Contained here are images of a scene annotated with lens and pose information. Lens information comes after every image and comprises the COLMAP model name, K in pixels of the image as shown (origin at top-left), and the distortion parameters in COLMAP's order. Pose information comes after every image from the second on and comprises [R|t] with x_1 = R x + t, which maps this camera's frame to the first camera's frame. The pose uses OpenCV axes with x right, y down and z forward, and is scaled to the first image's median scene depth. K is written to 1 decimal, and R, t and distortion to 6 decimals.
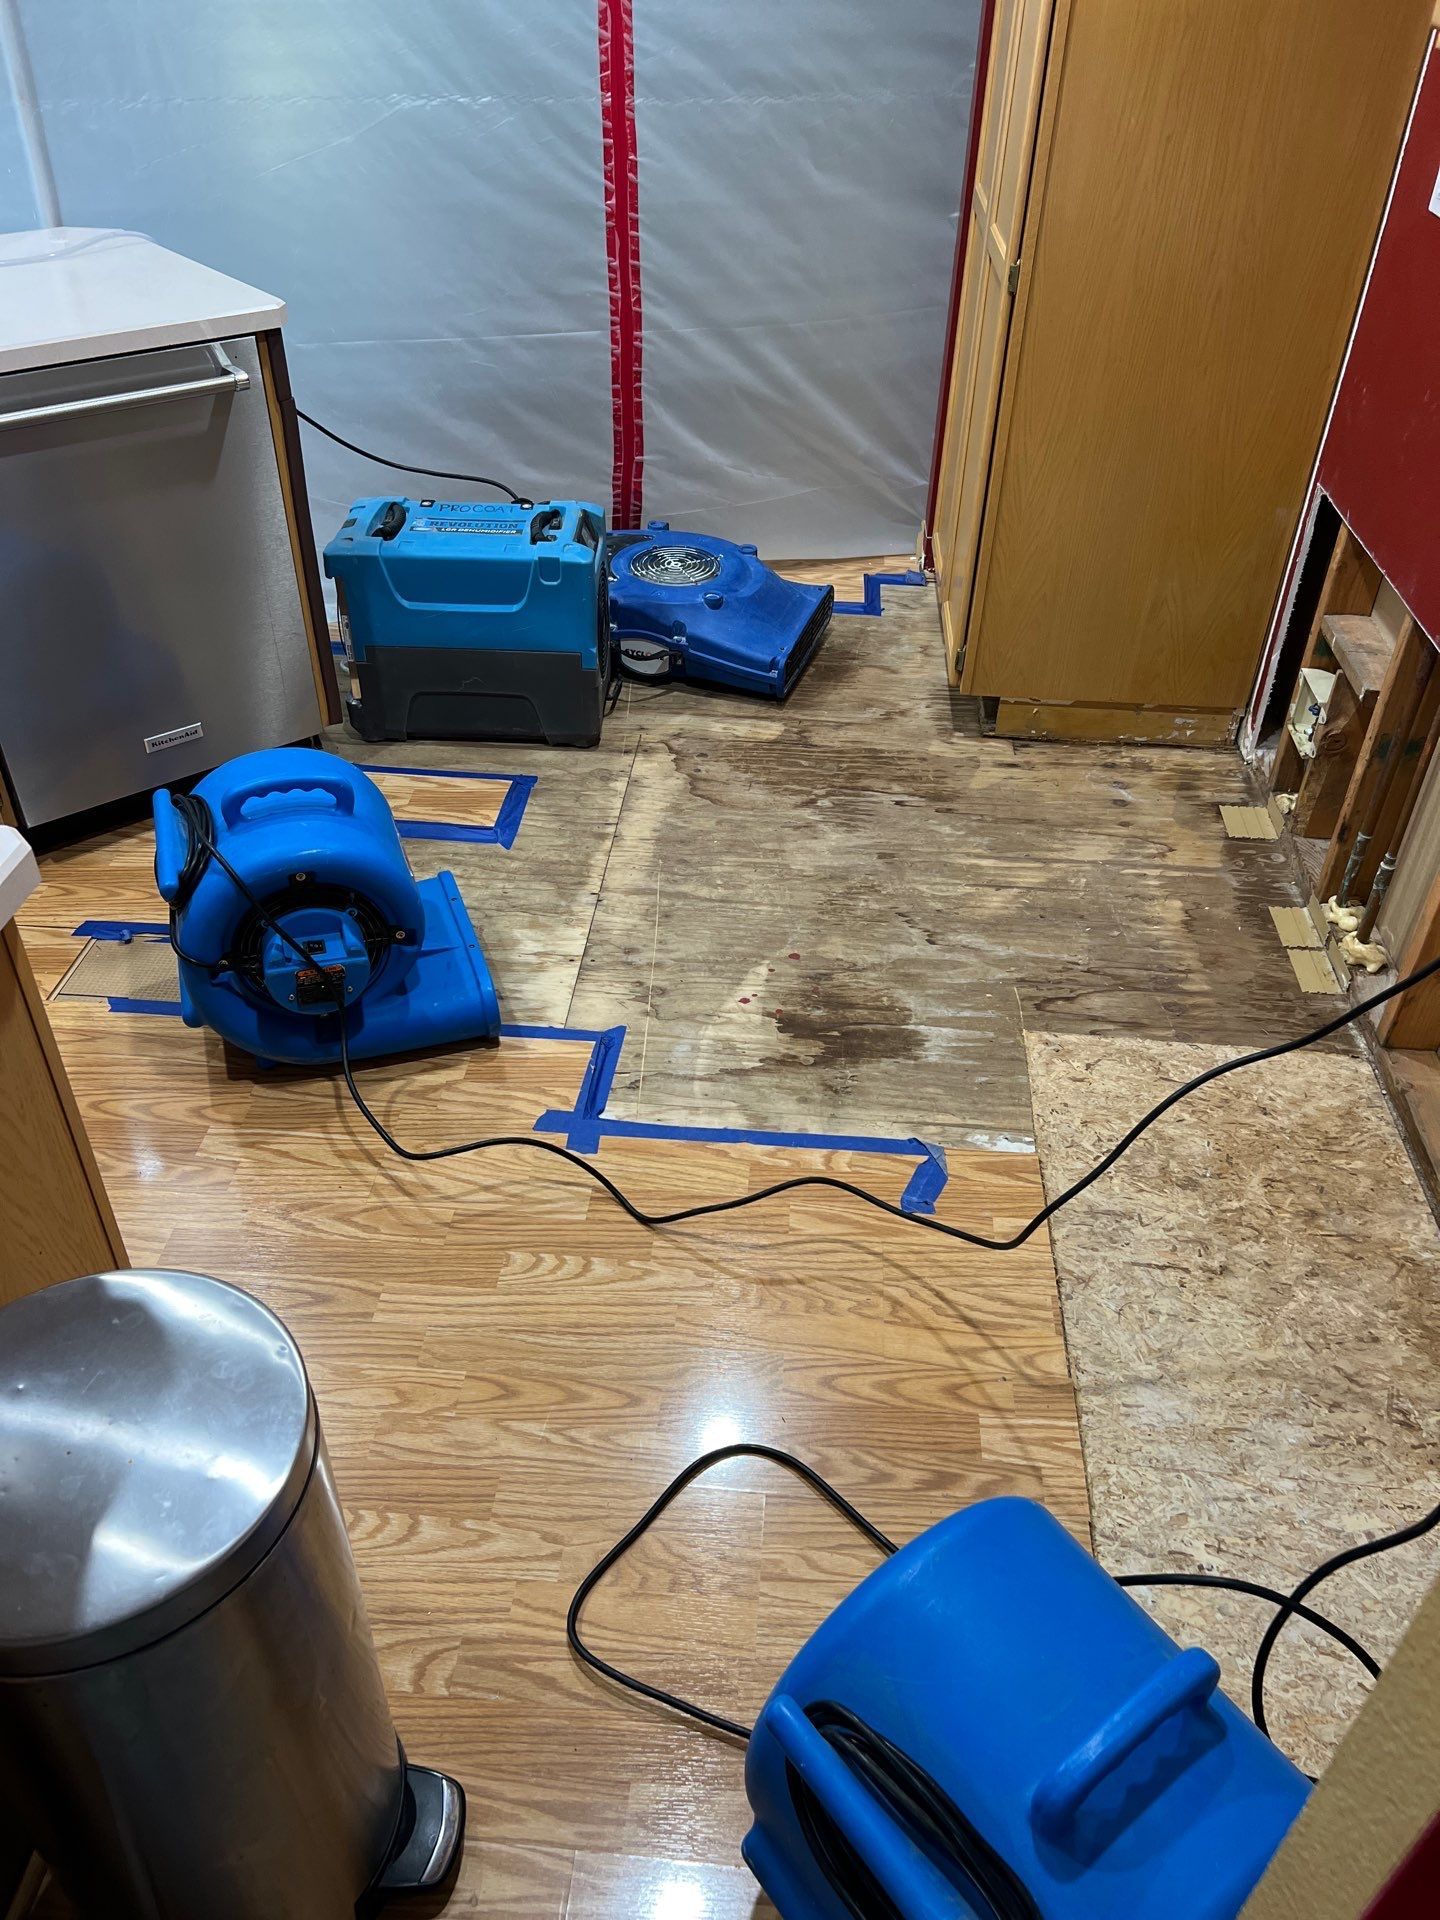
lens RADIAL K [[1442.3, 0, 709.0], [0, 1442.3, 939.3], [0, 0, 1]] dist [0.159637, -0.431991]
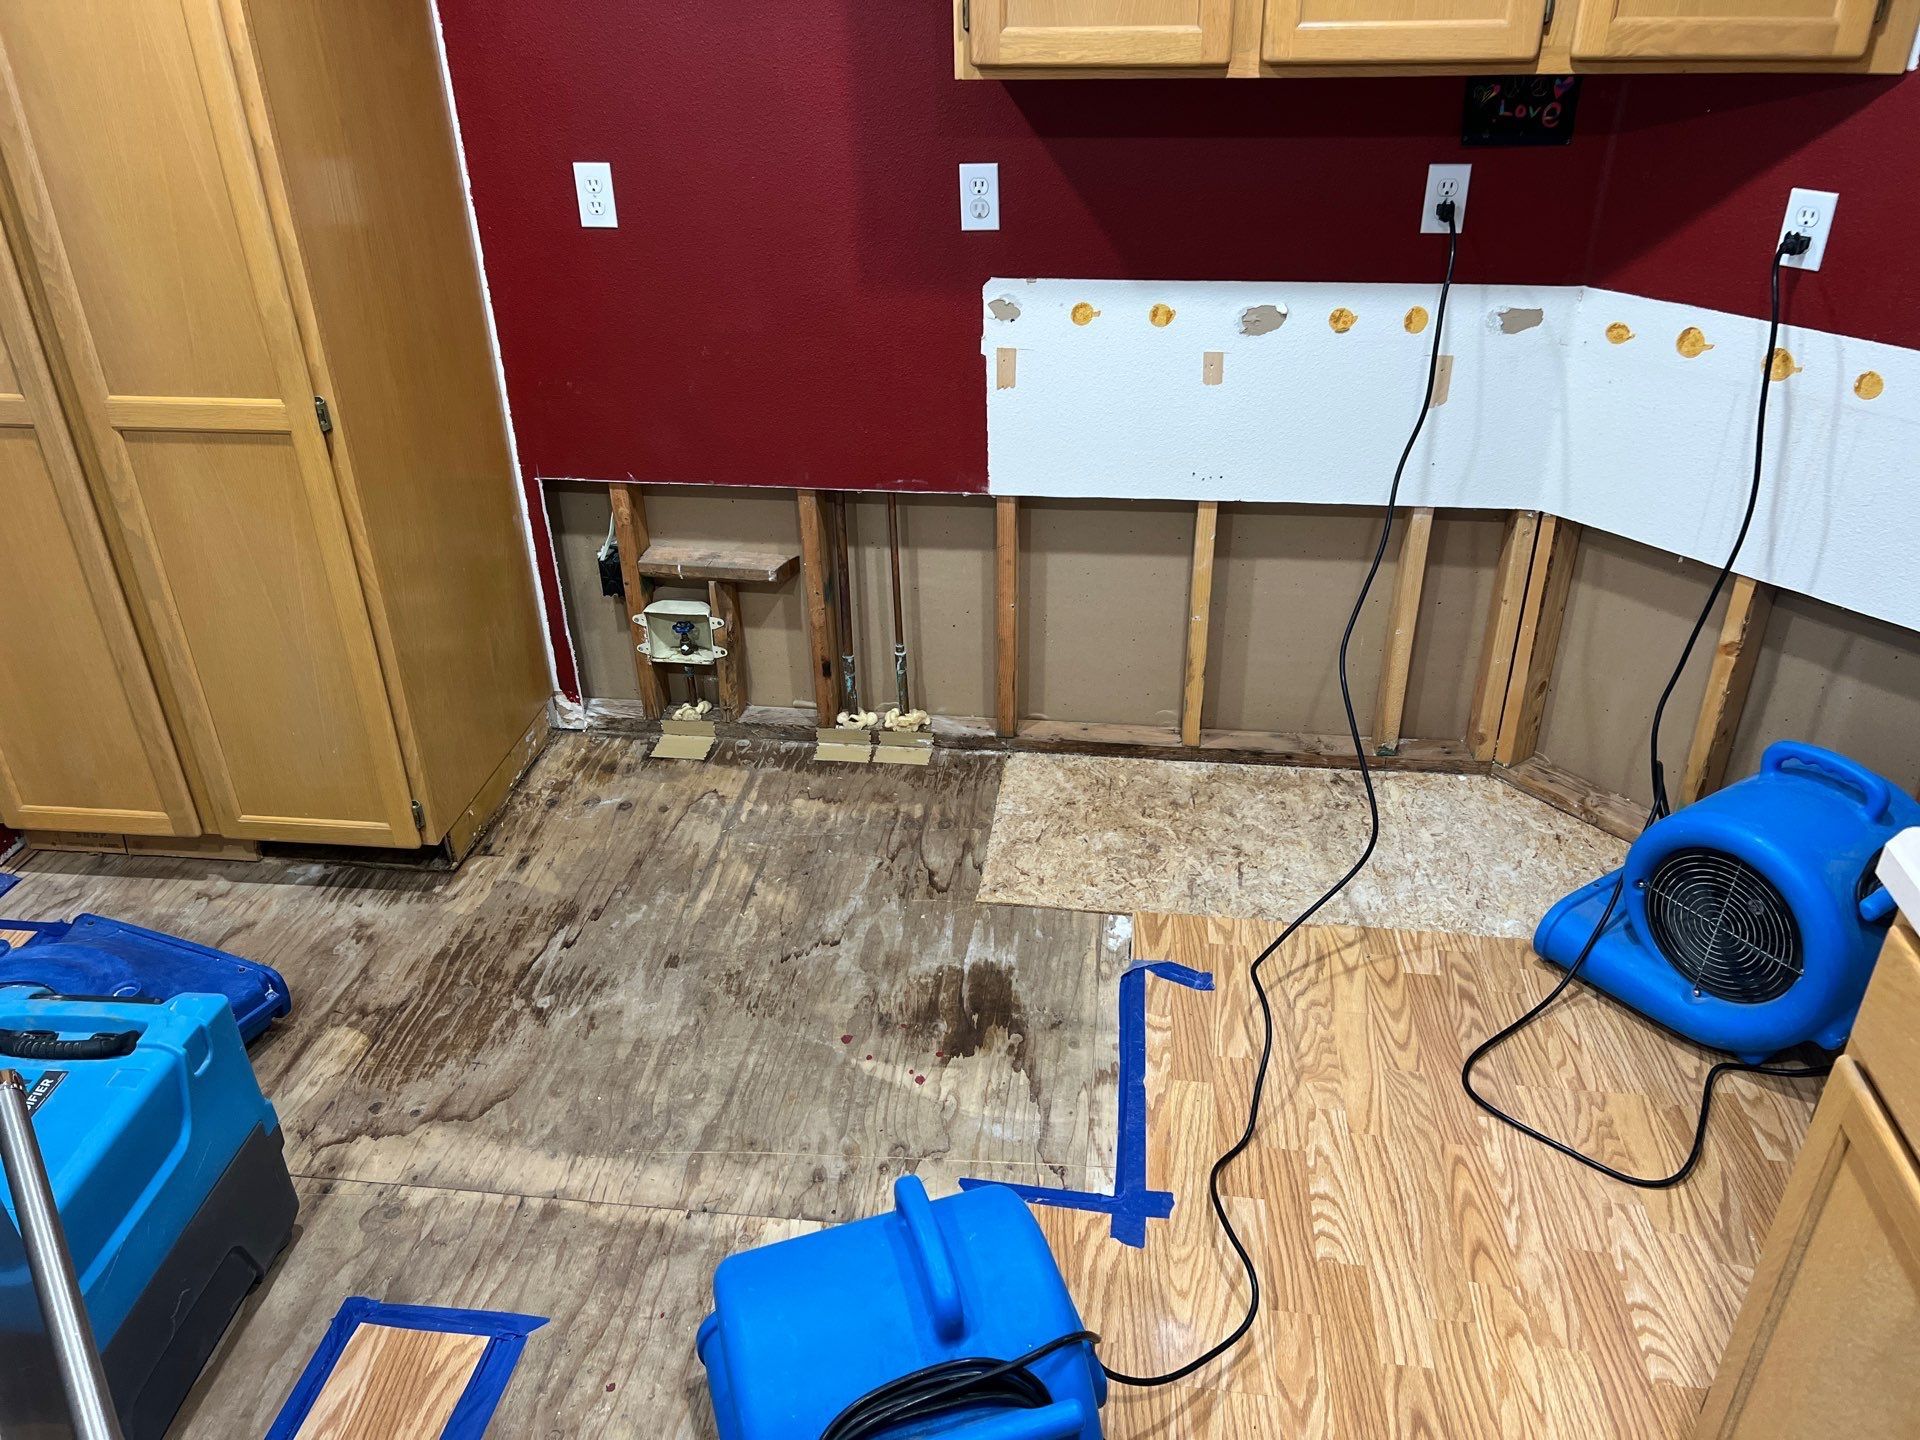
lens RADIAL K [[1449.2, 0, 953.6], [0, 1449.2, 730.3], [0, 0, 1]] dist [0.054890, -0.092382]
pose [[0.042091, -0.514474, 0.856472, -0.566104], [0.612483, 0.690554, 0.384708, -0.394099], [-0.789362, 0.508382, 0.344173, 0.468462]]
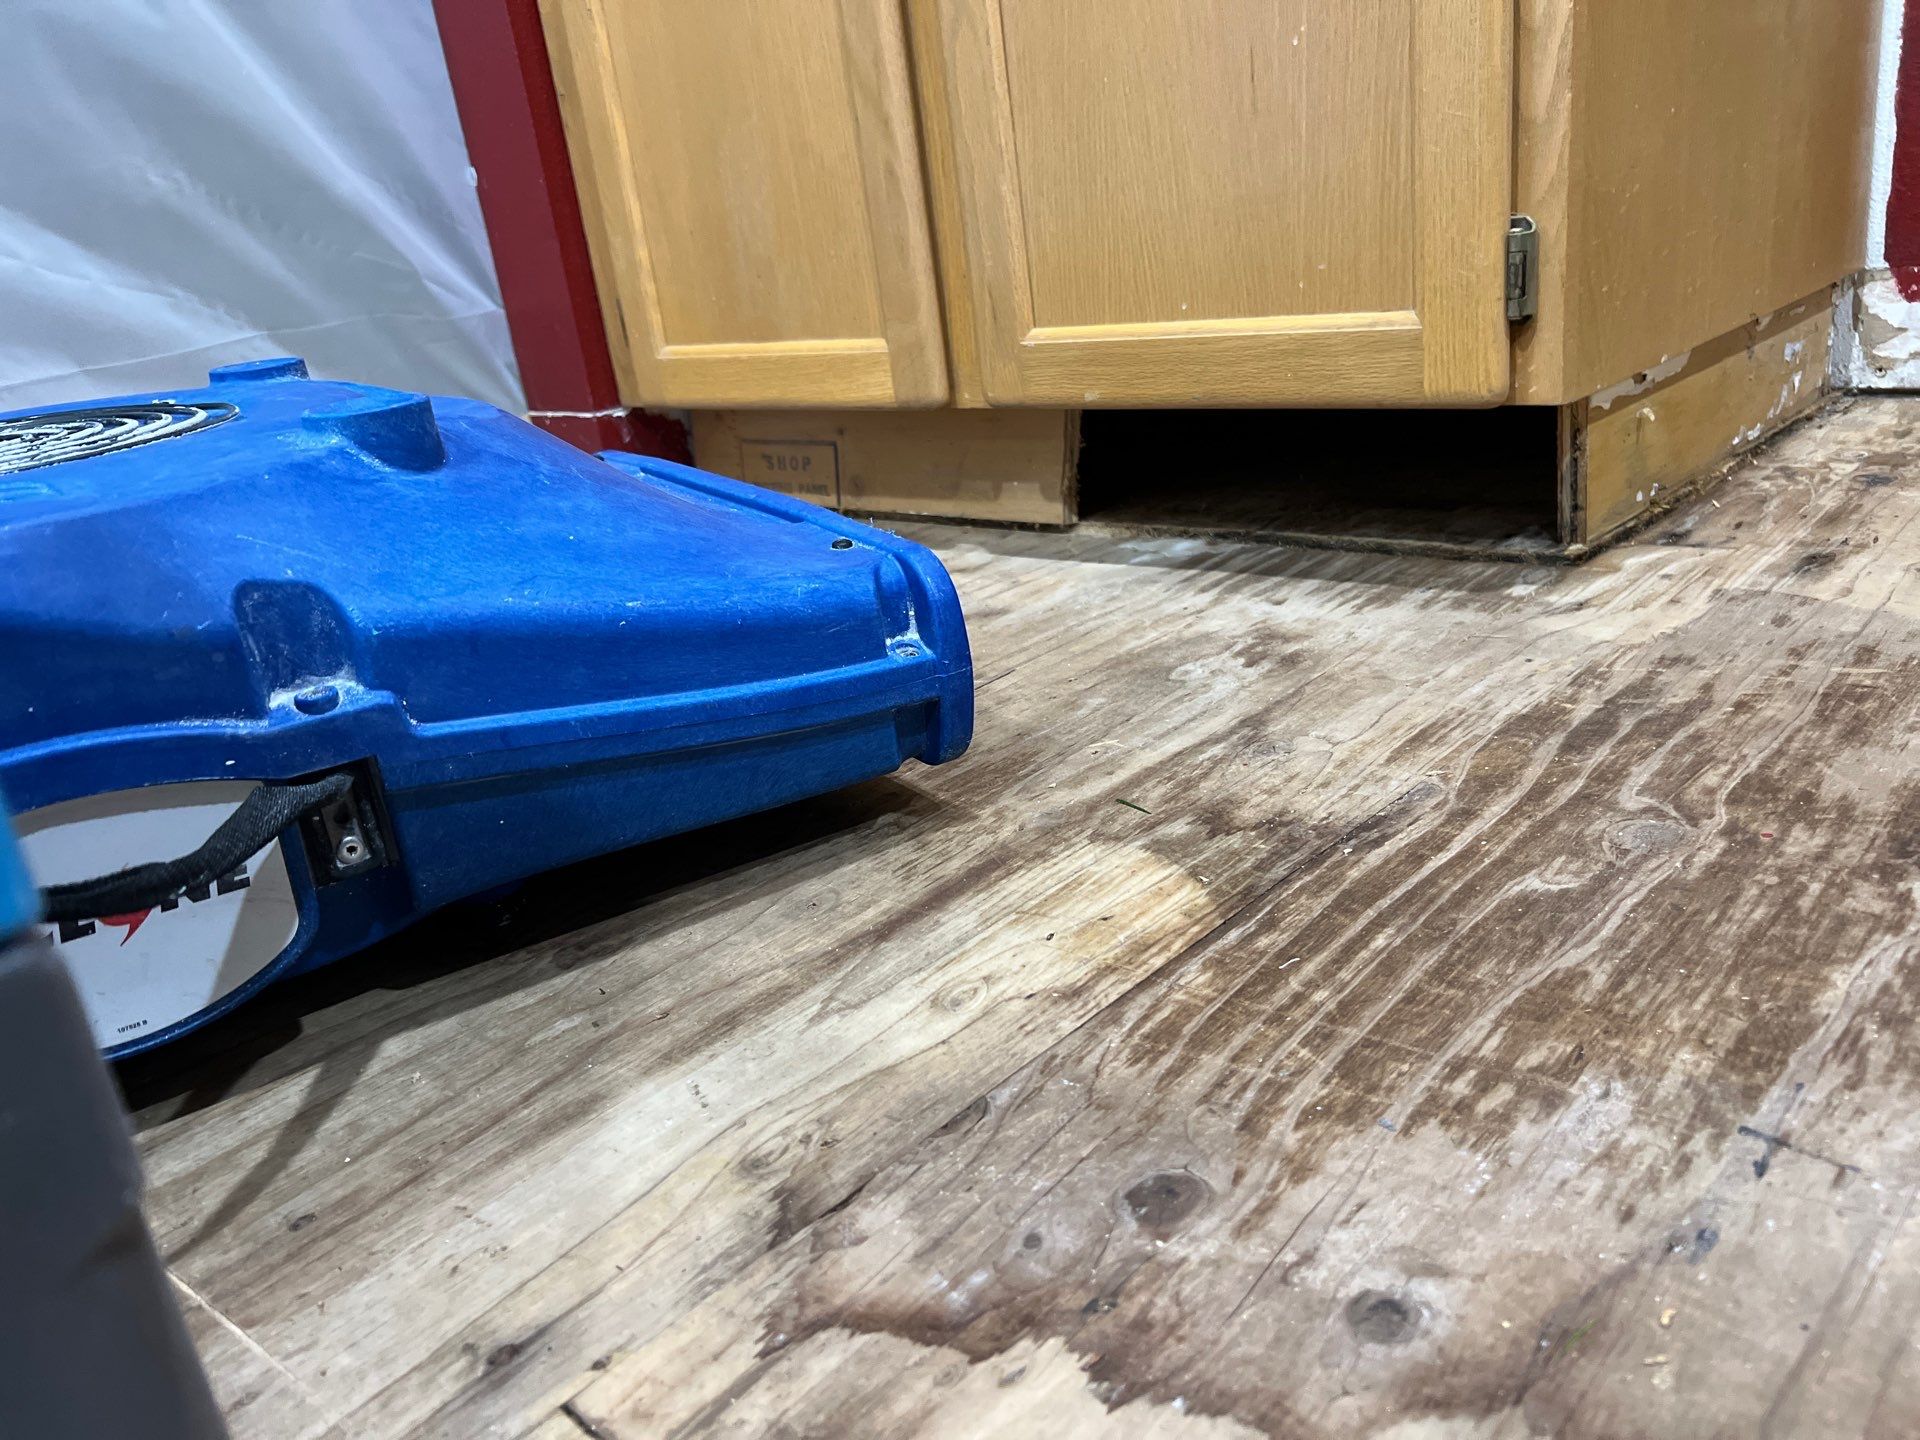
lens RADIAL K [[1449.2, 0, 953.6], [0, 1449.2, 730.3], [0, 0, 1]] dist [0.054890, -0.092382]
pose [[0.624429, -0.360802, 0.692756, -0.097608], [0.571591, 0.815537, -0.090466, -0.174919], [-0.532327, 0.452462, 0.715476, 0.985033]]
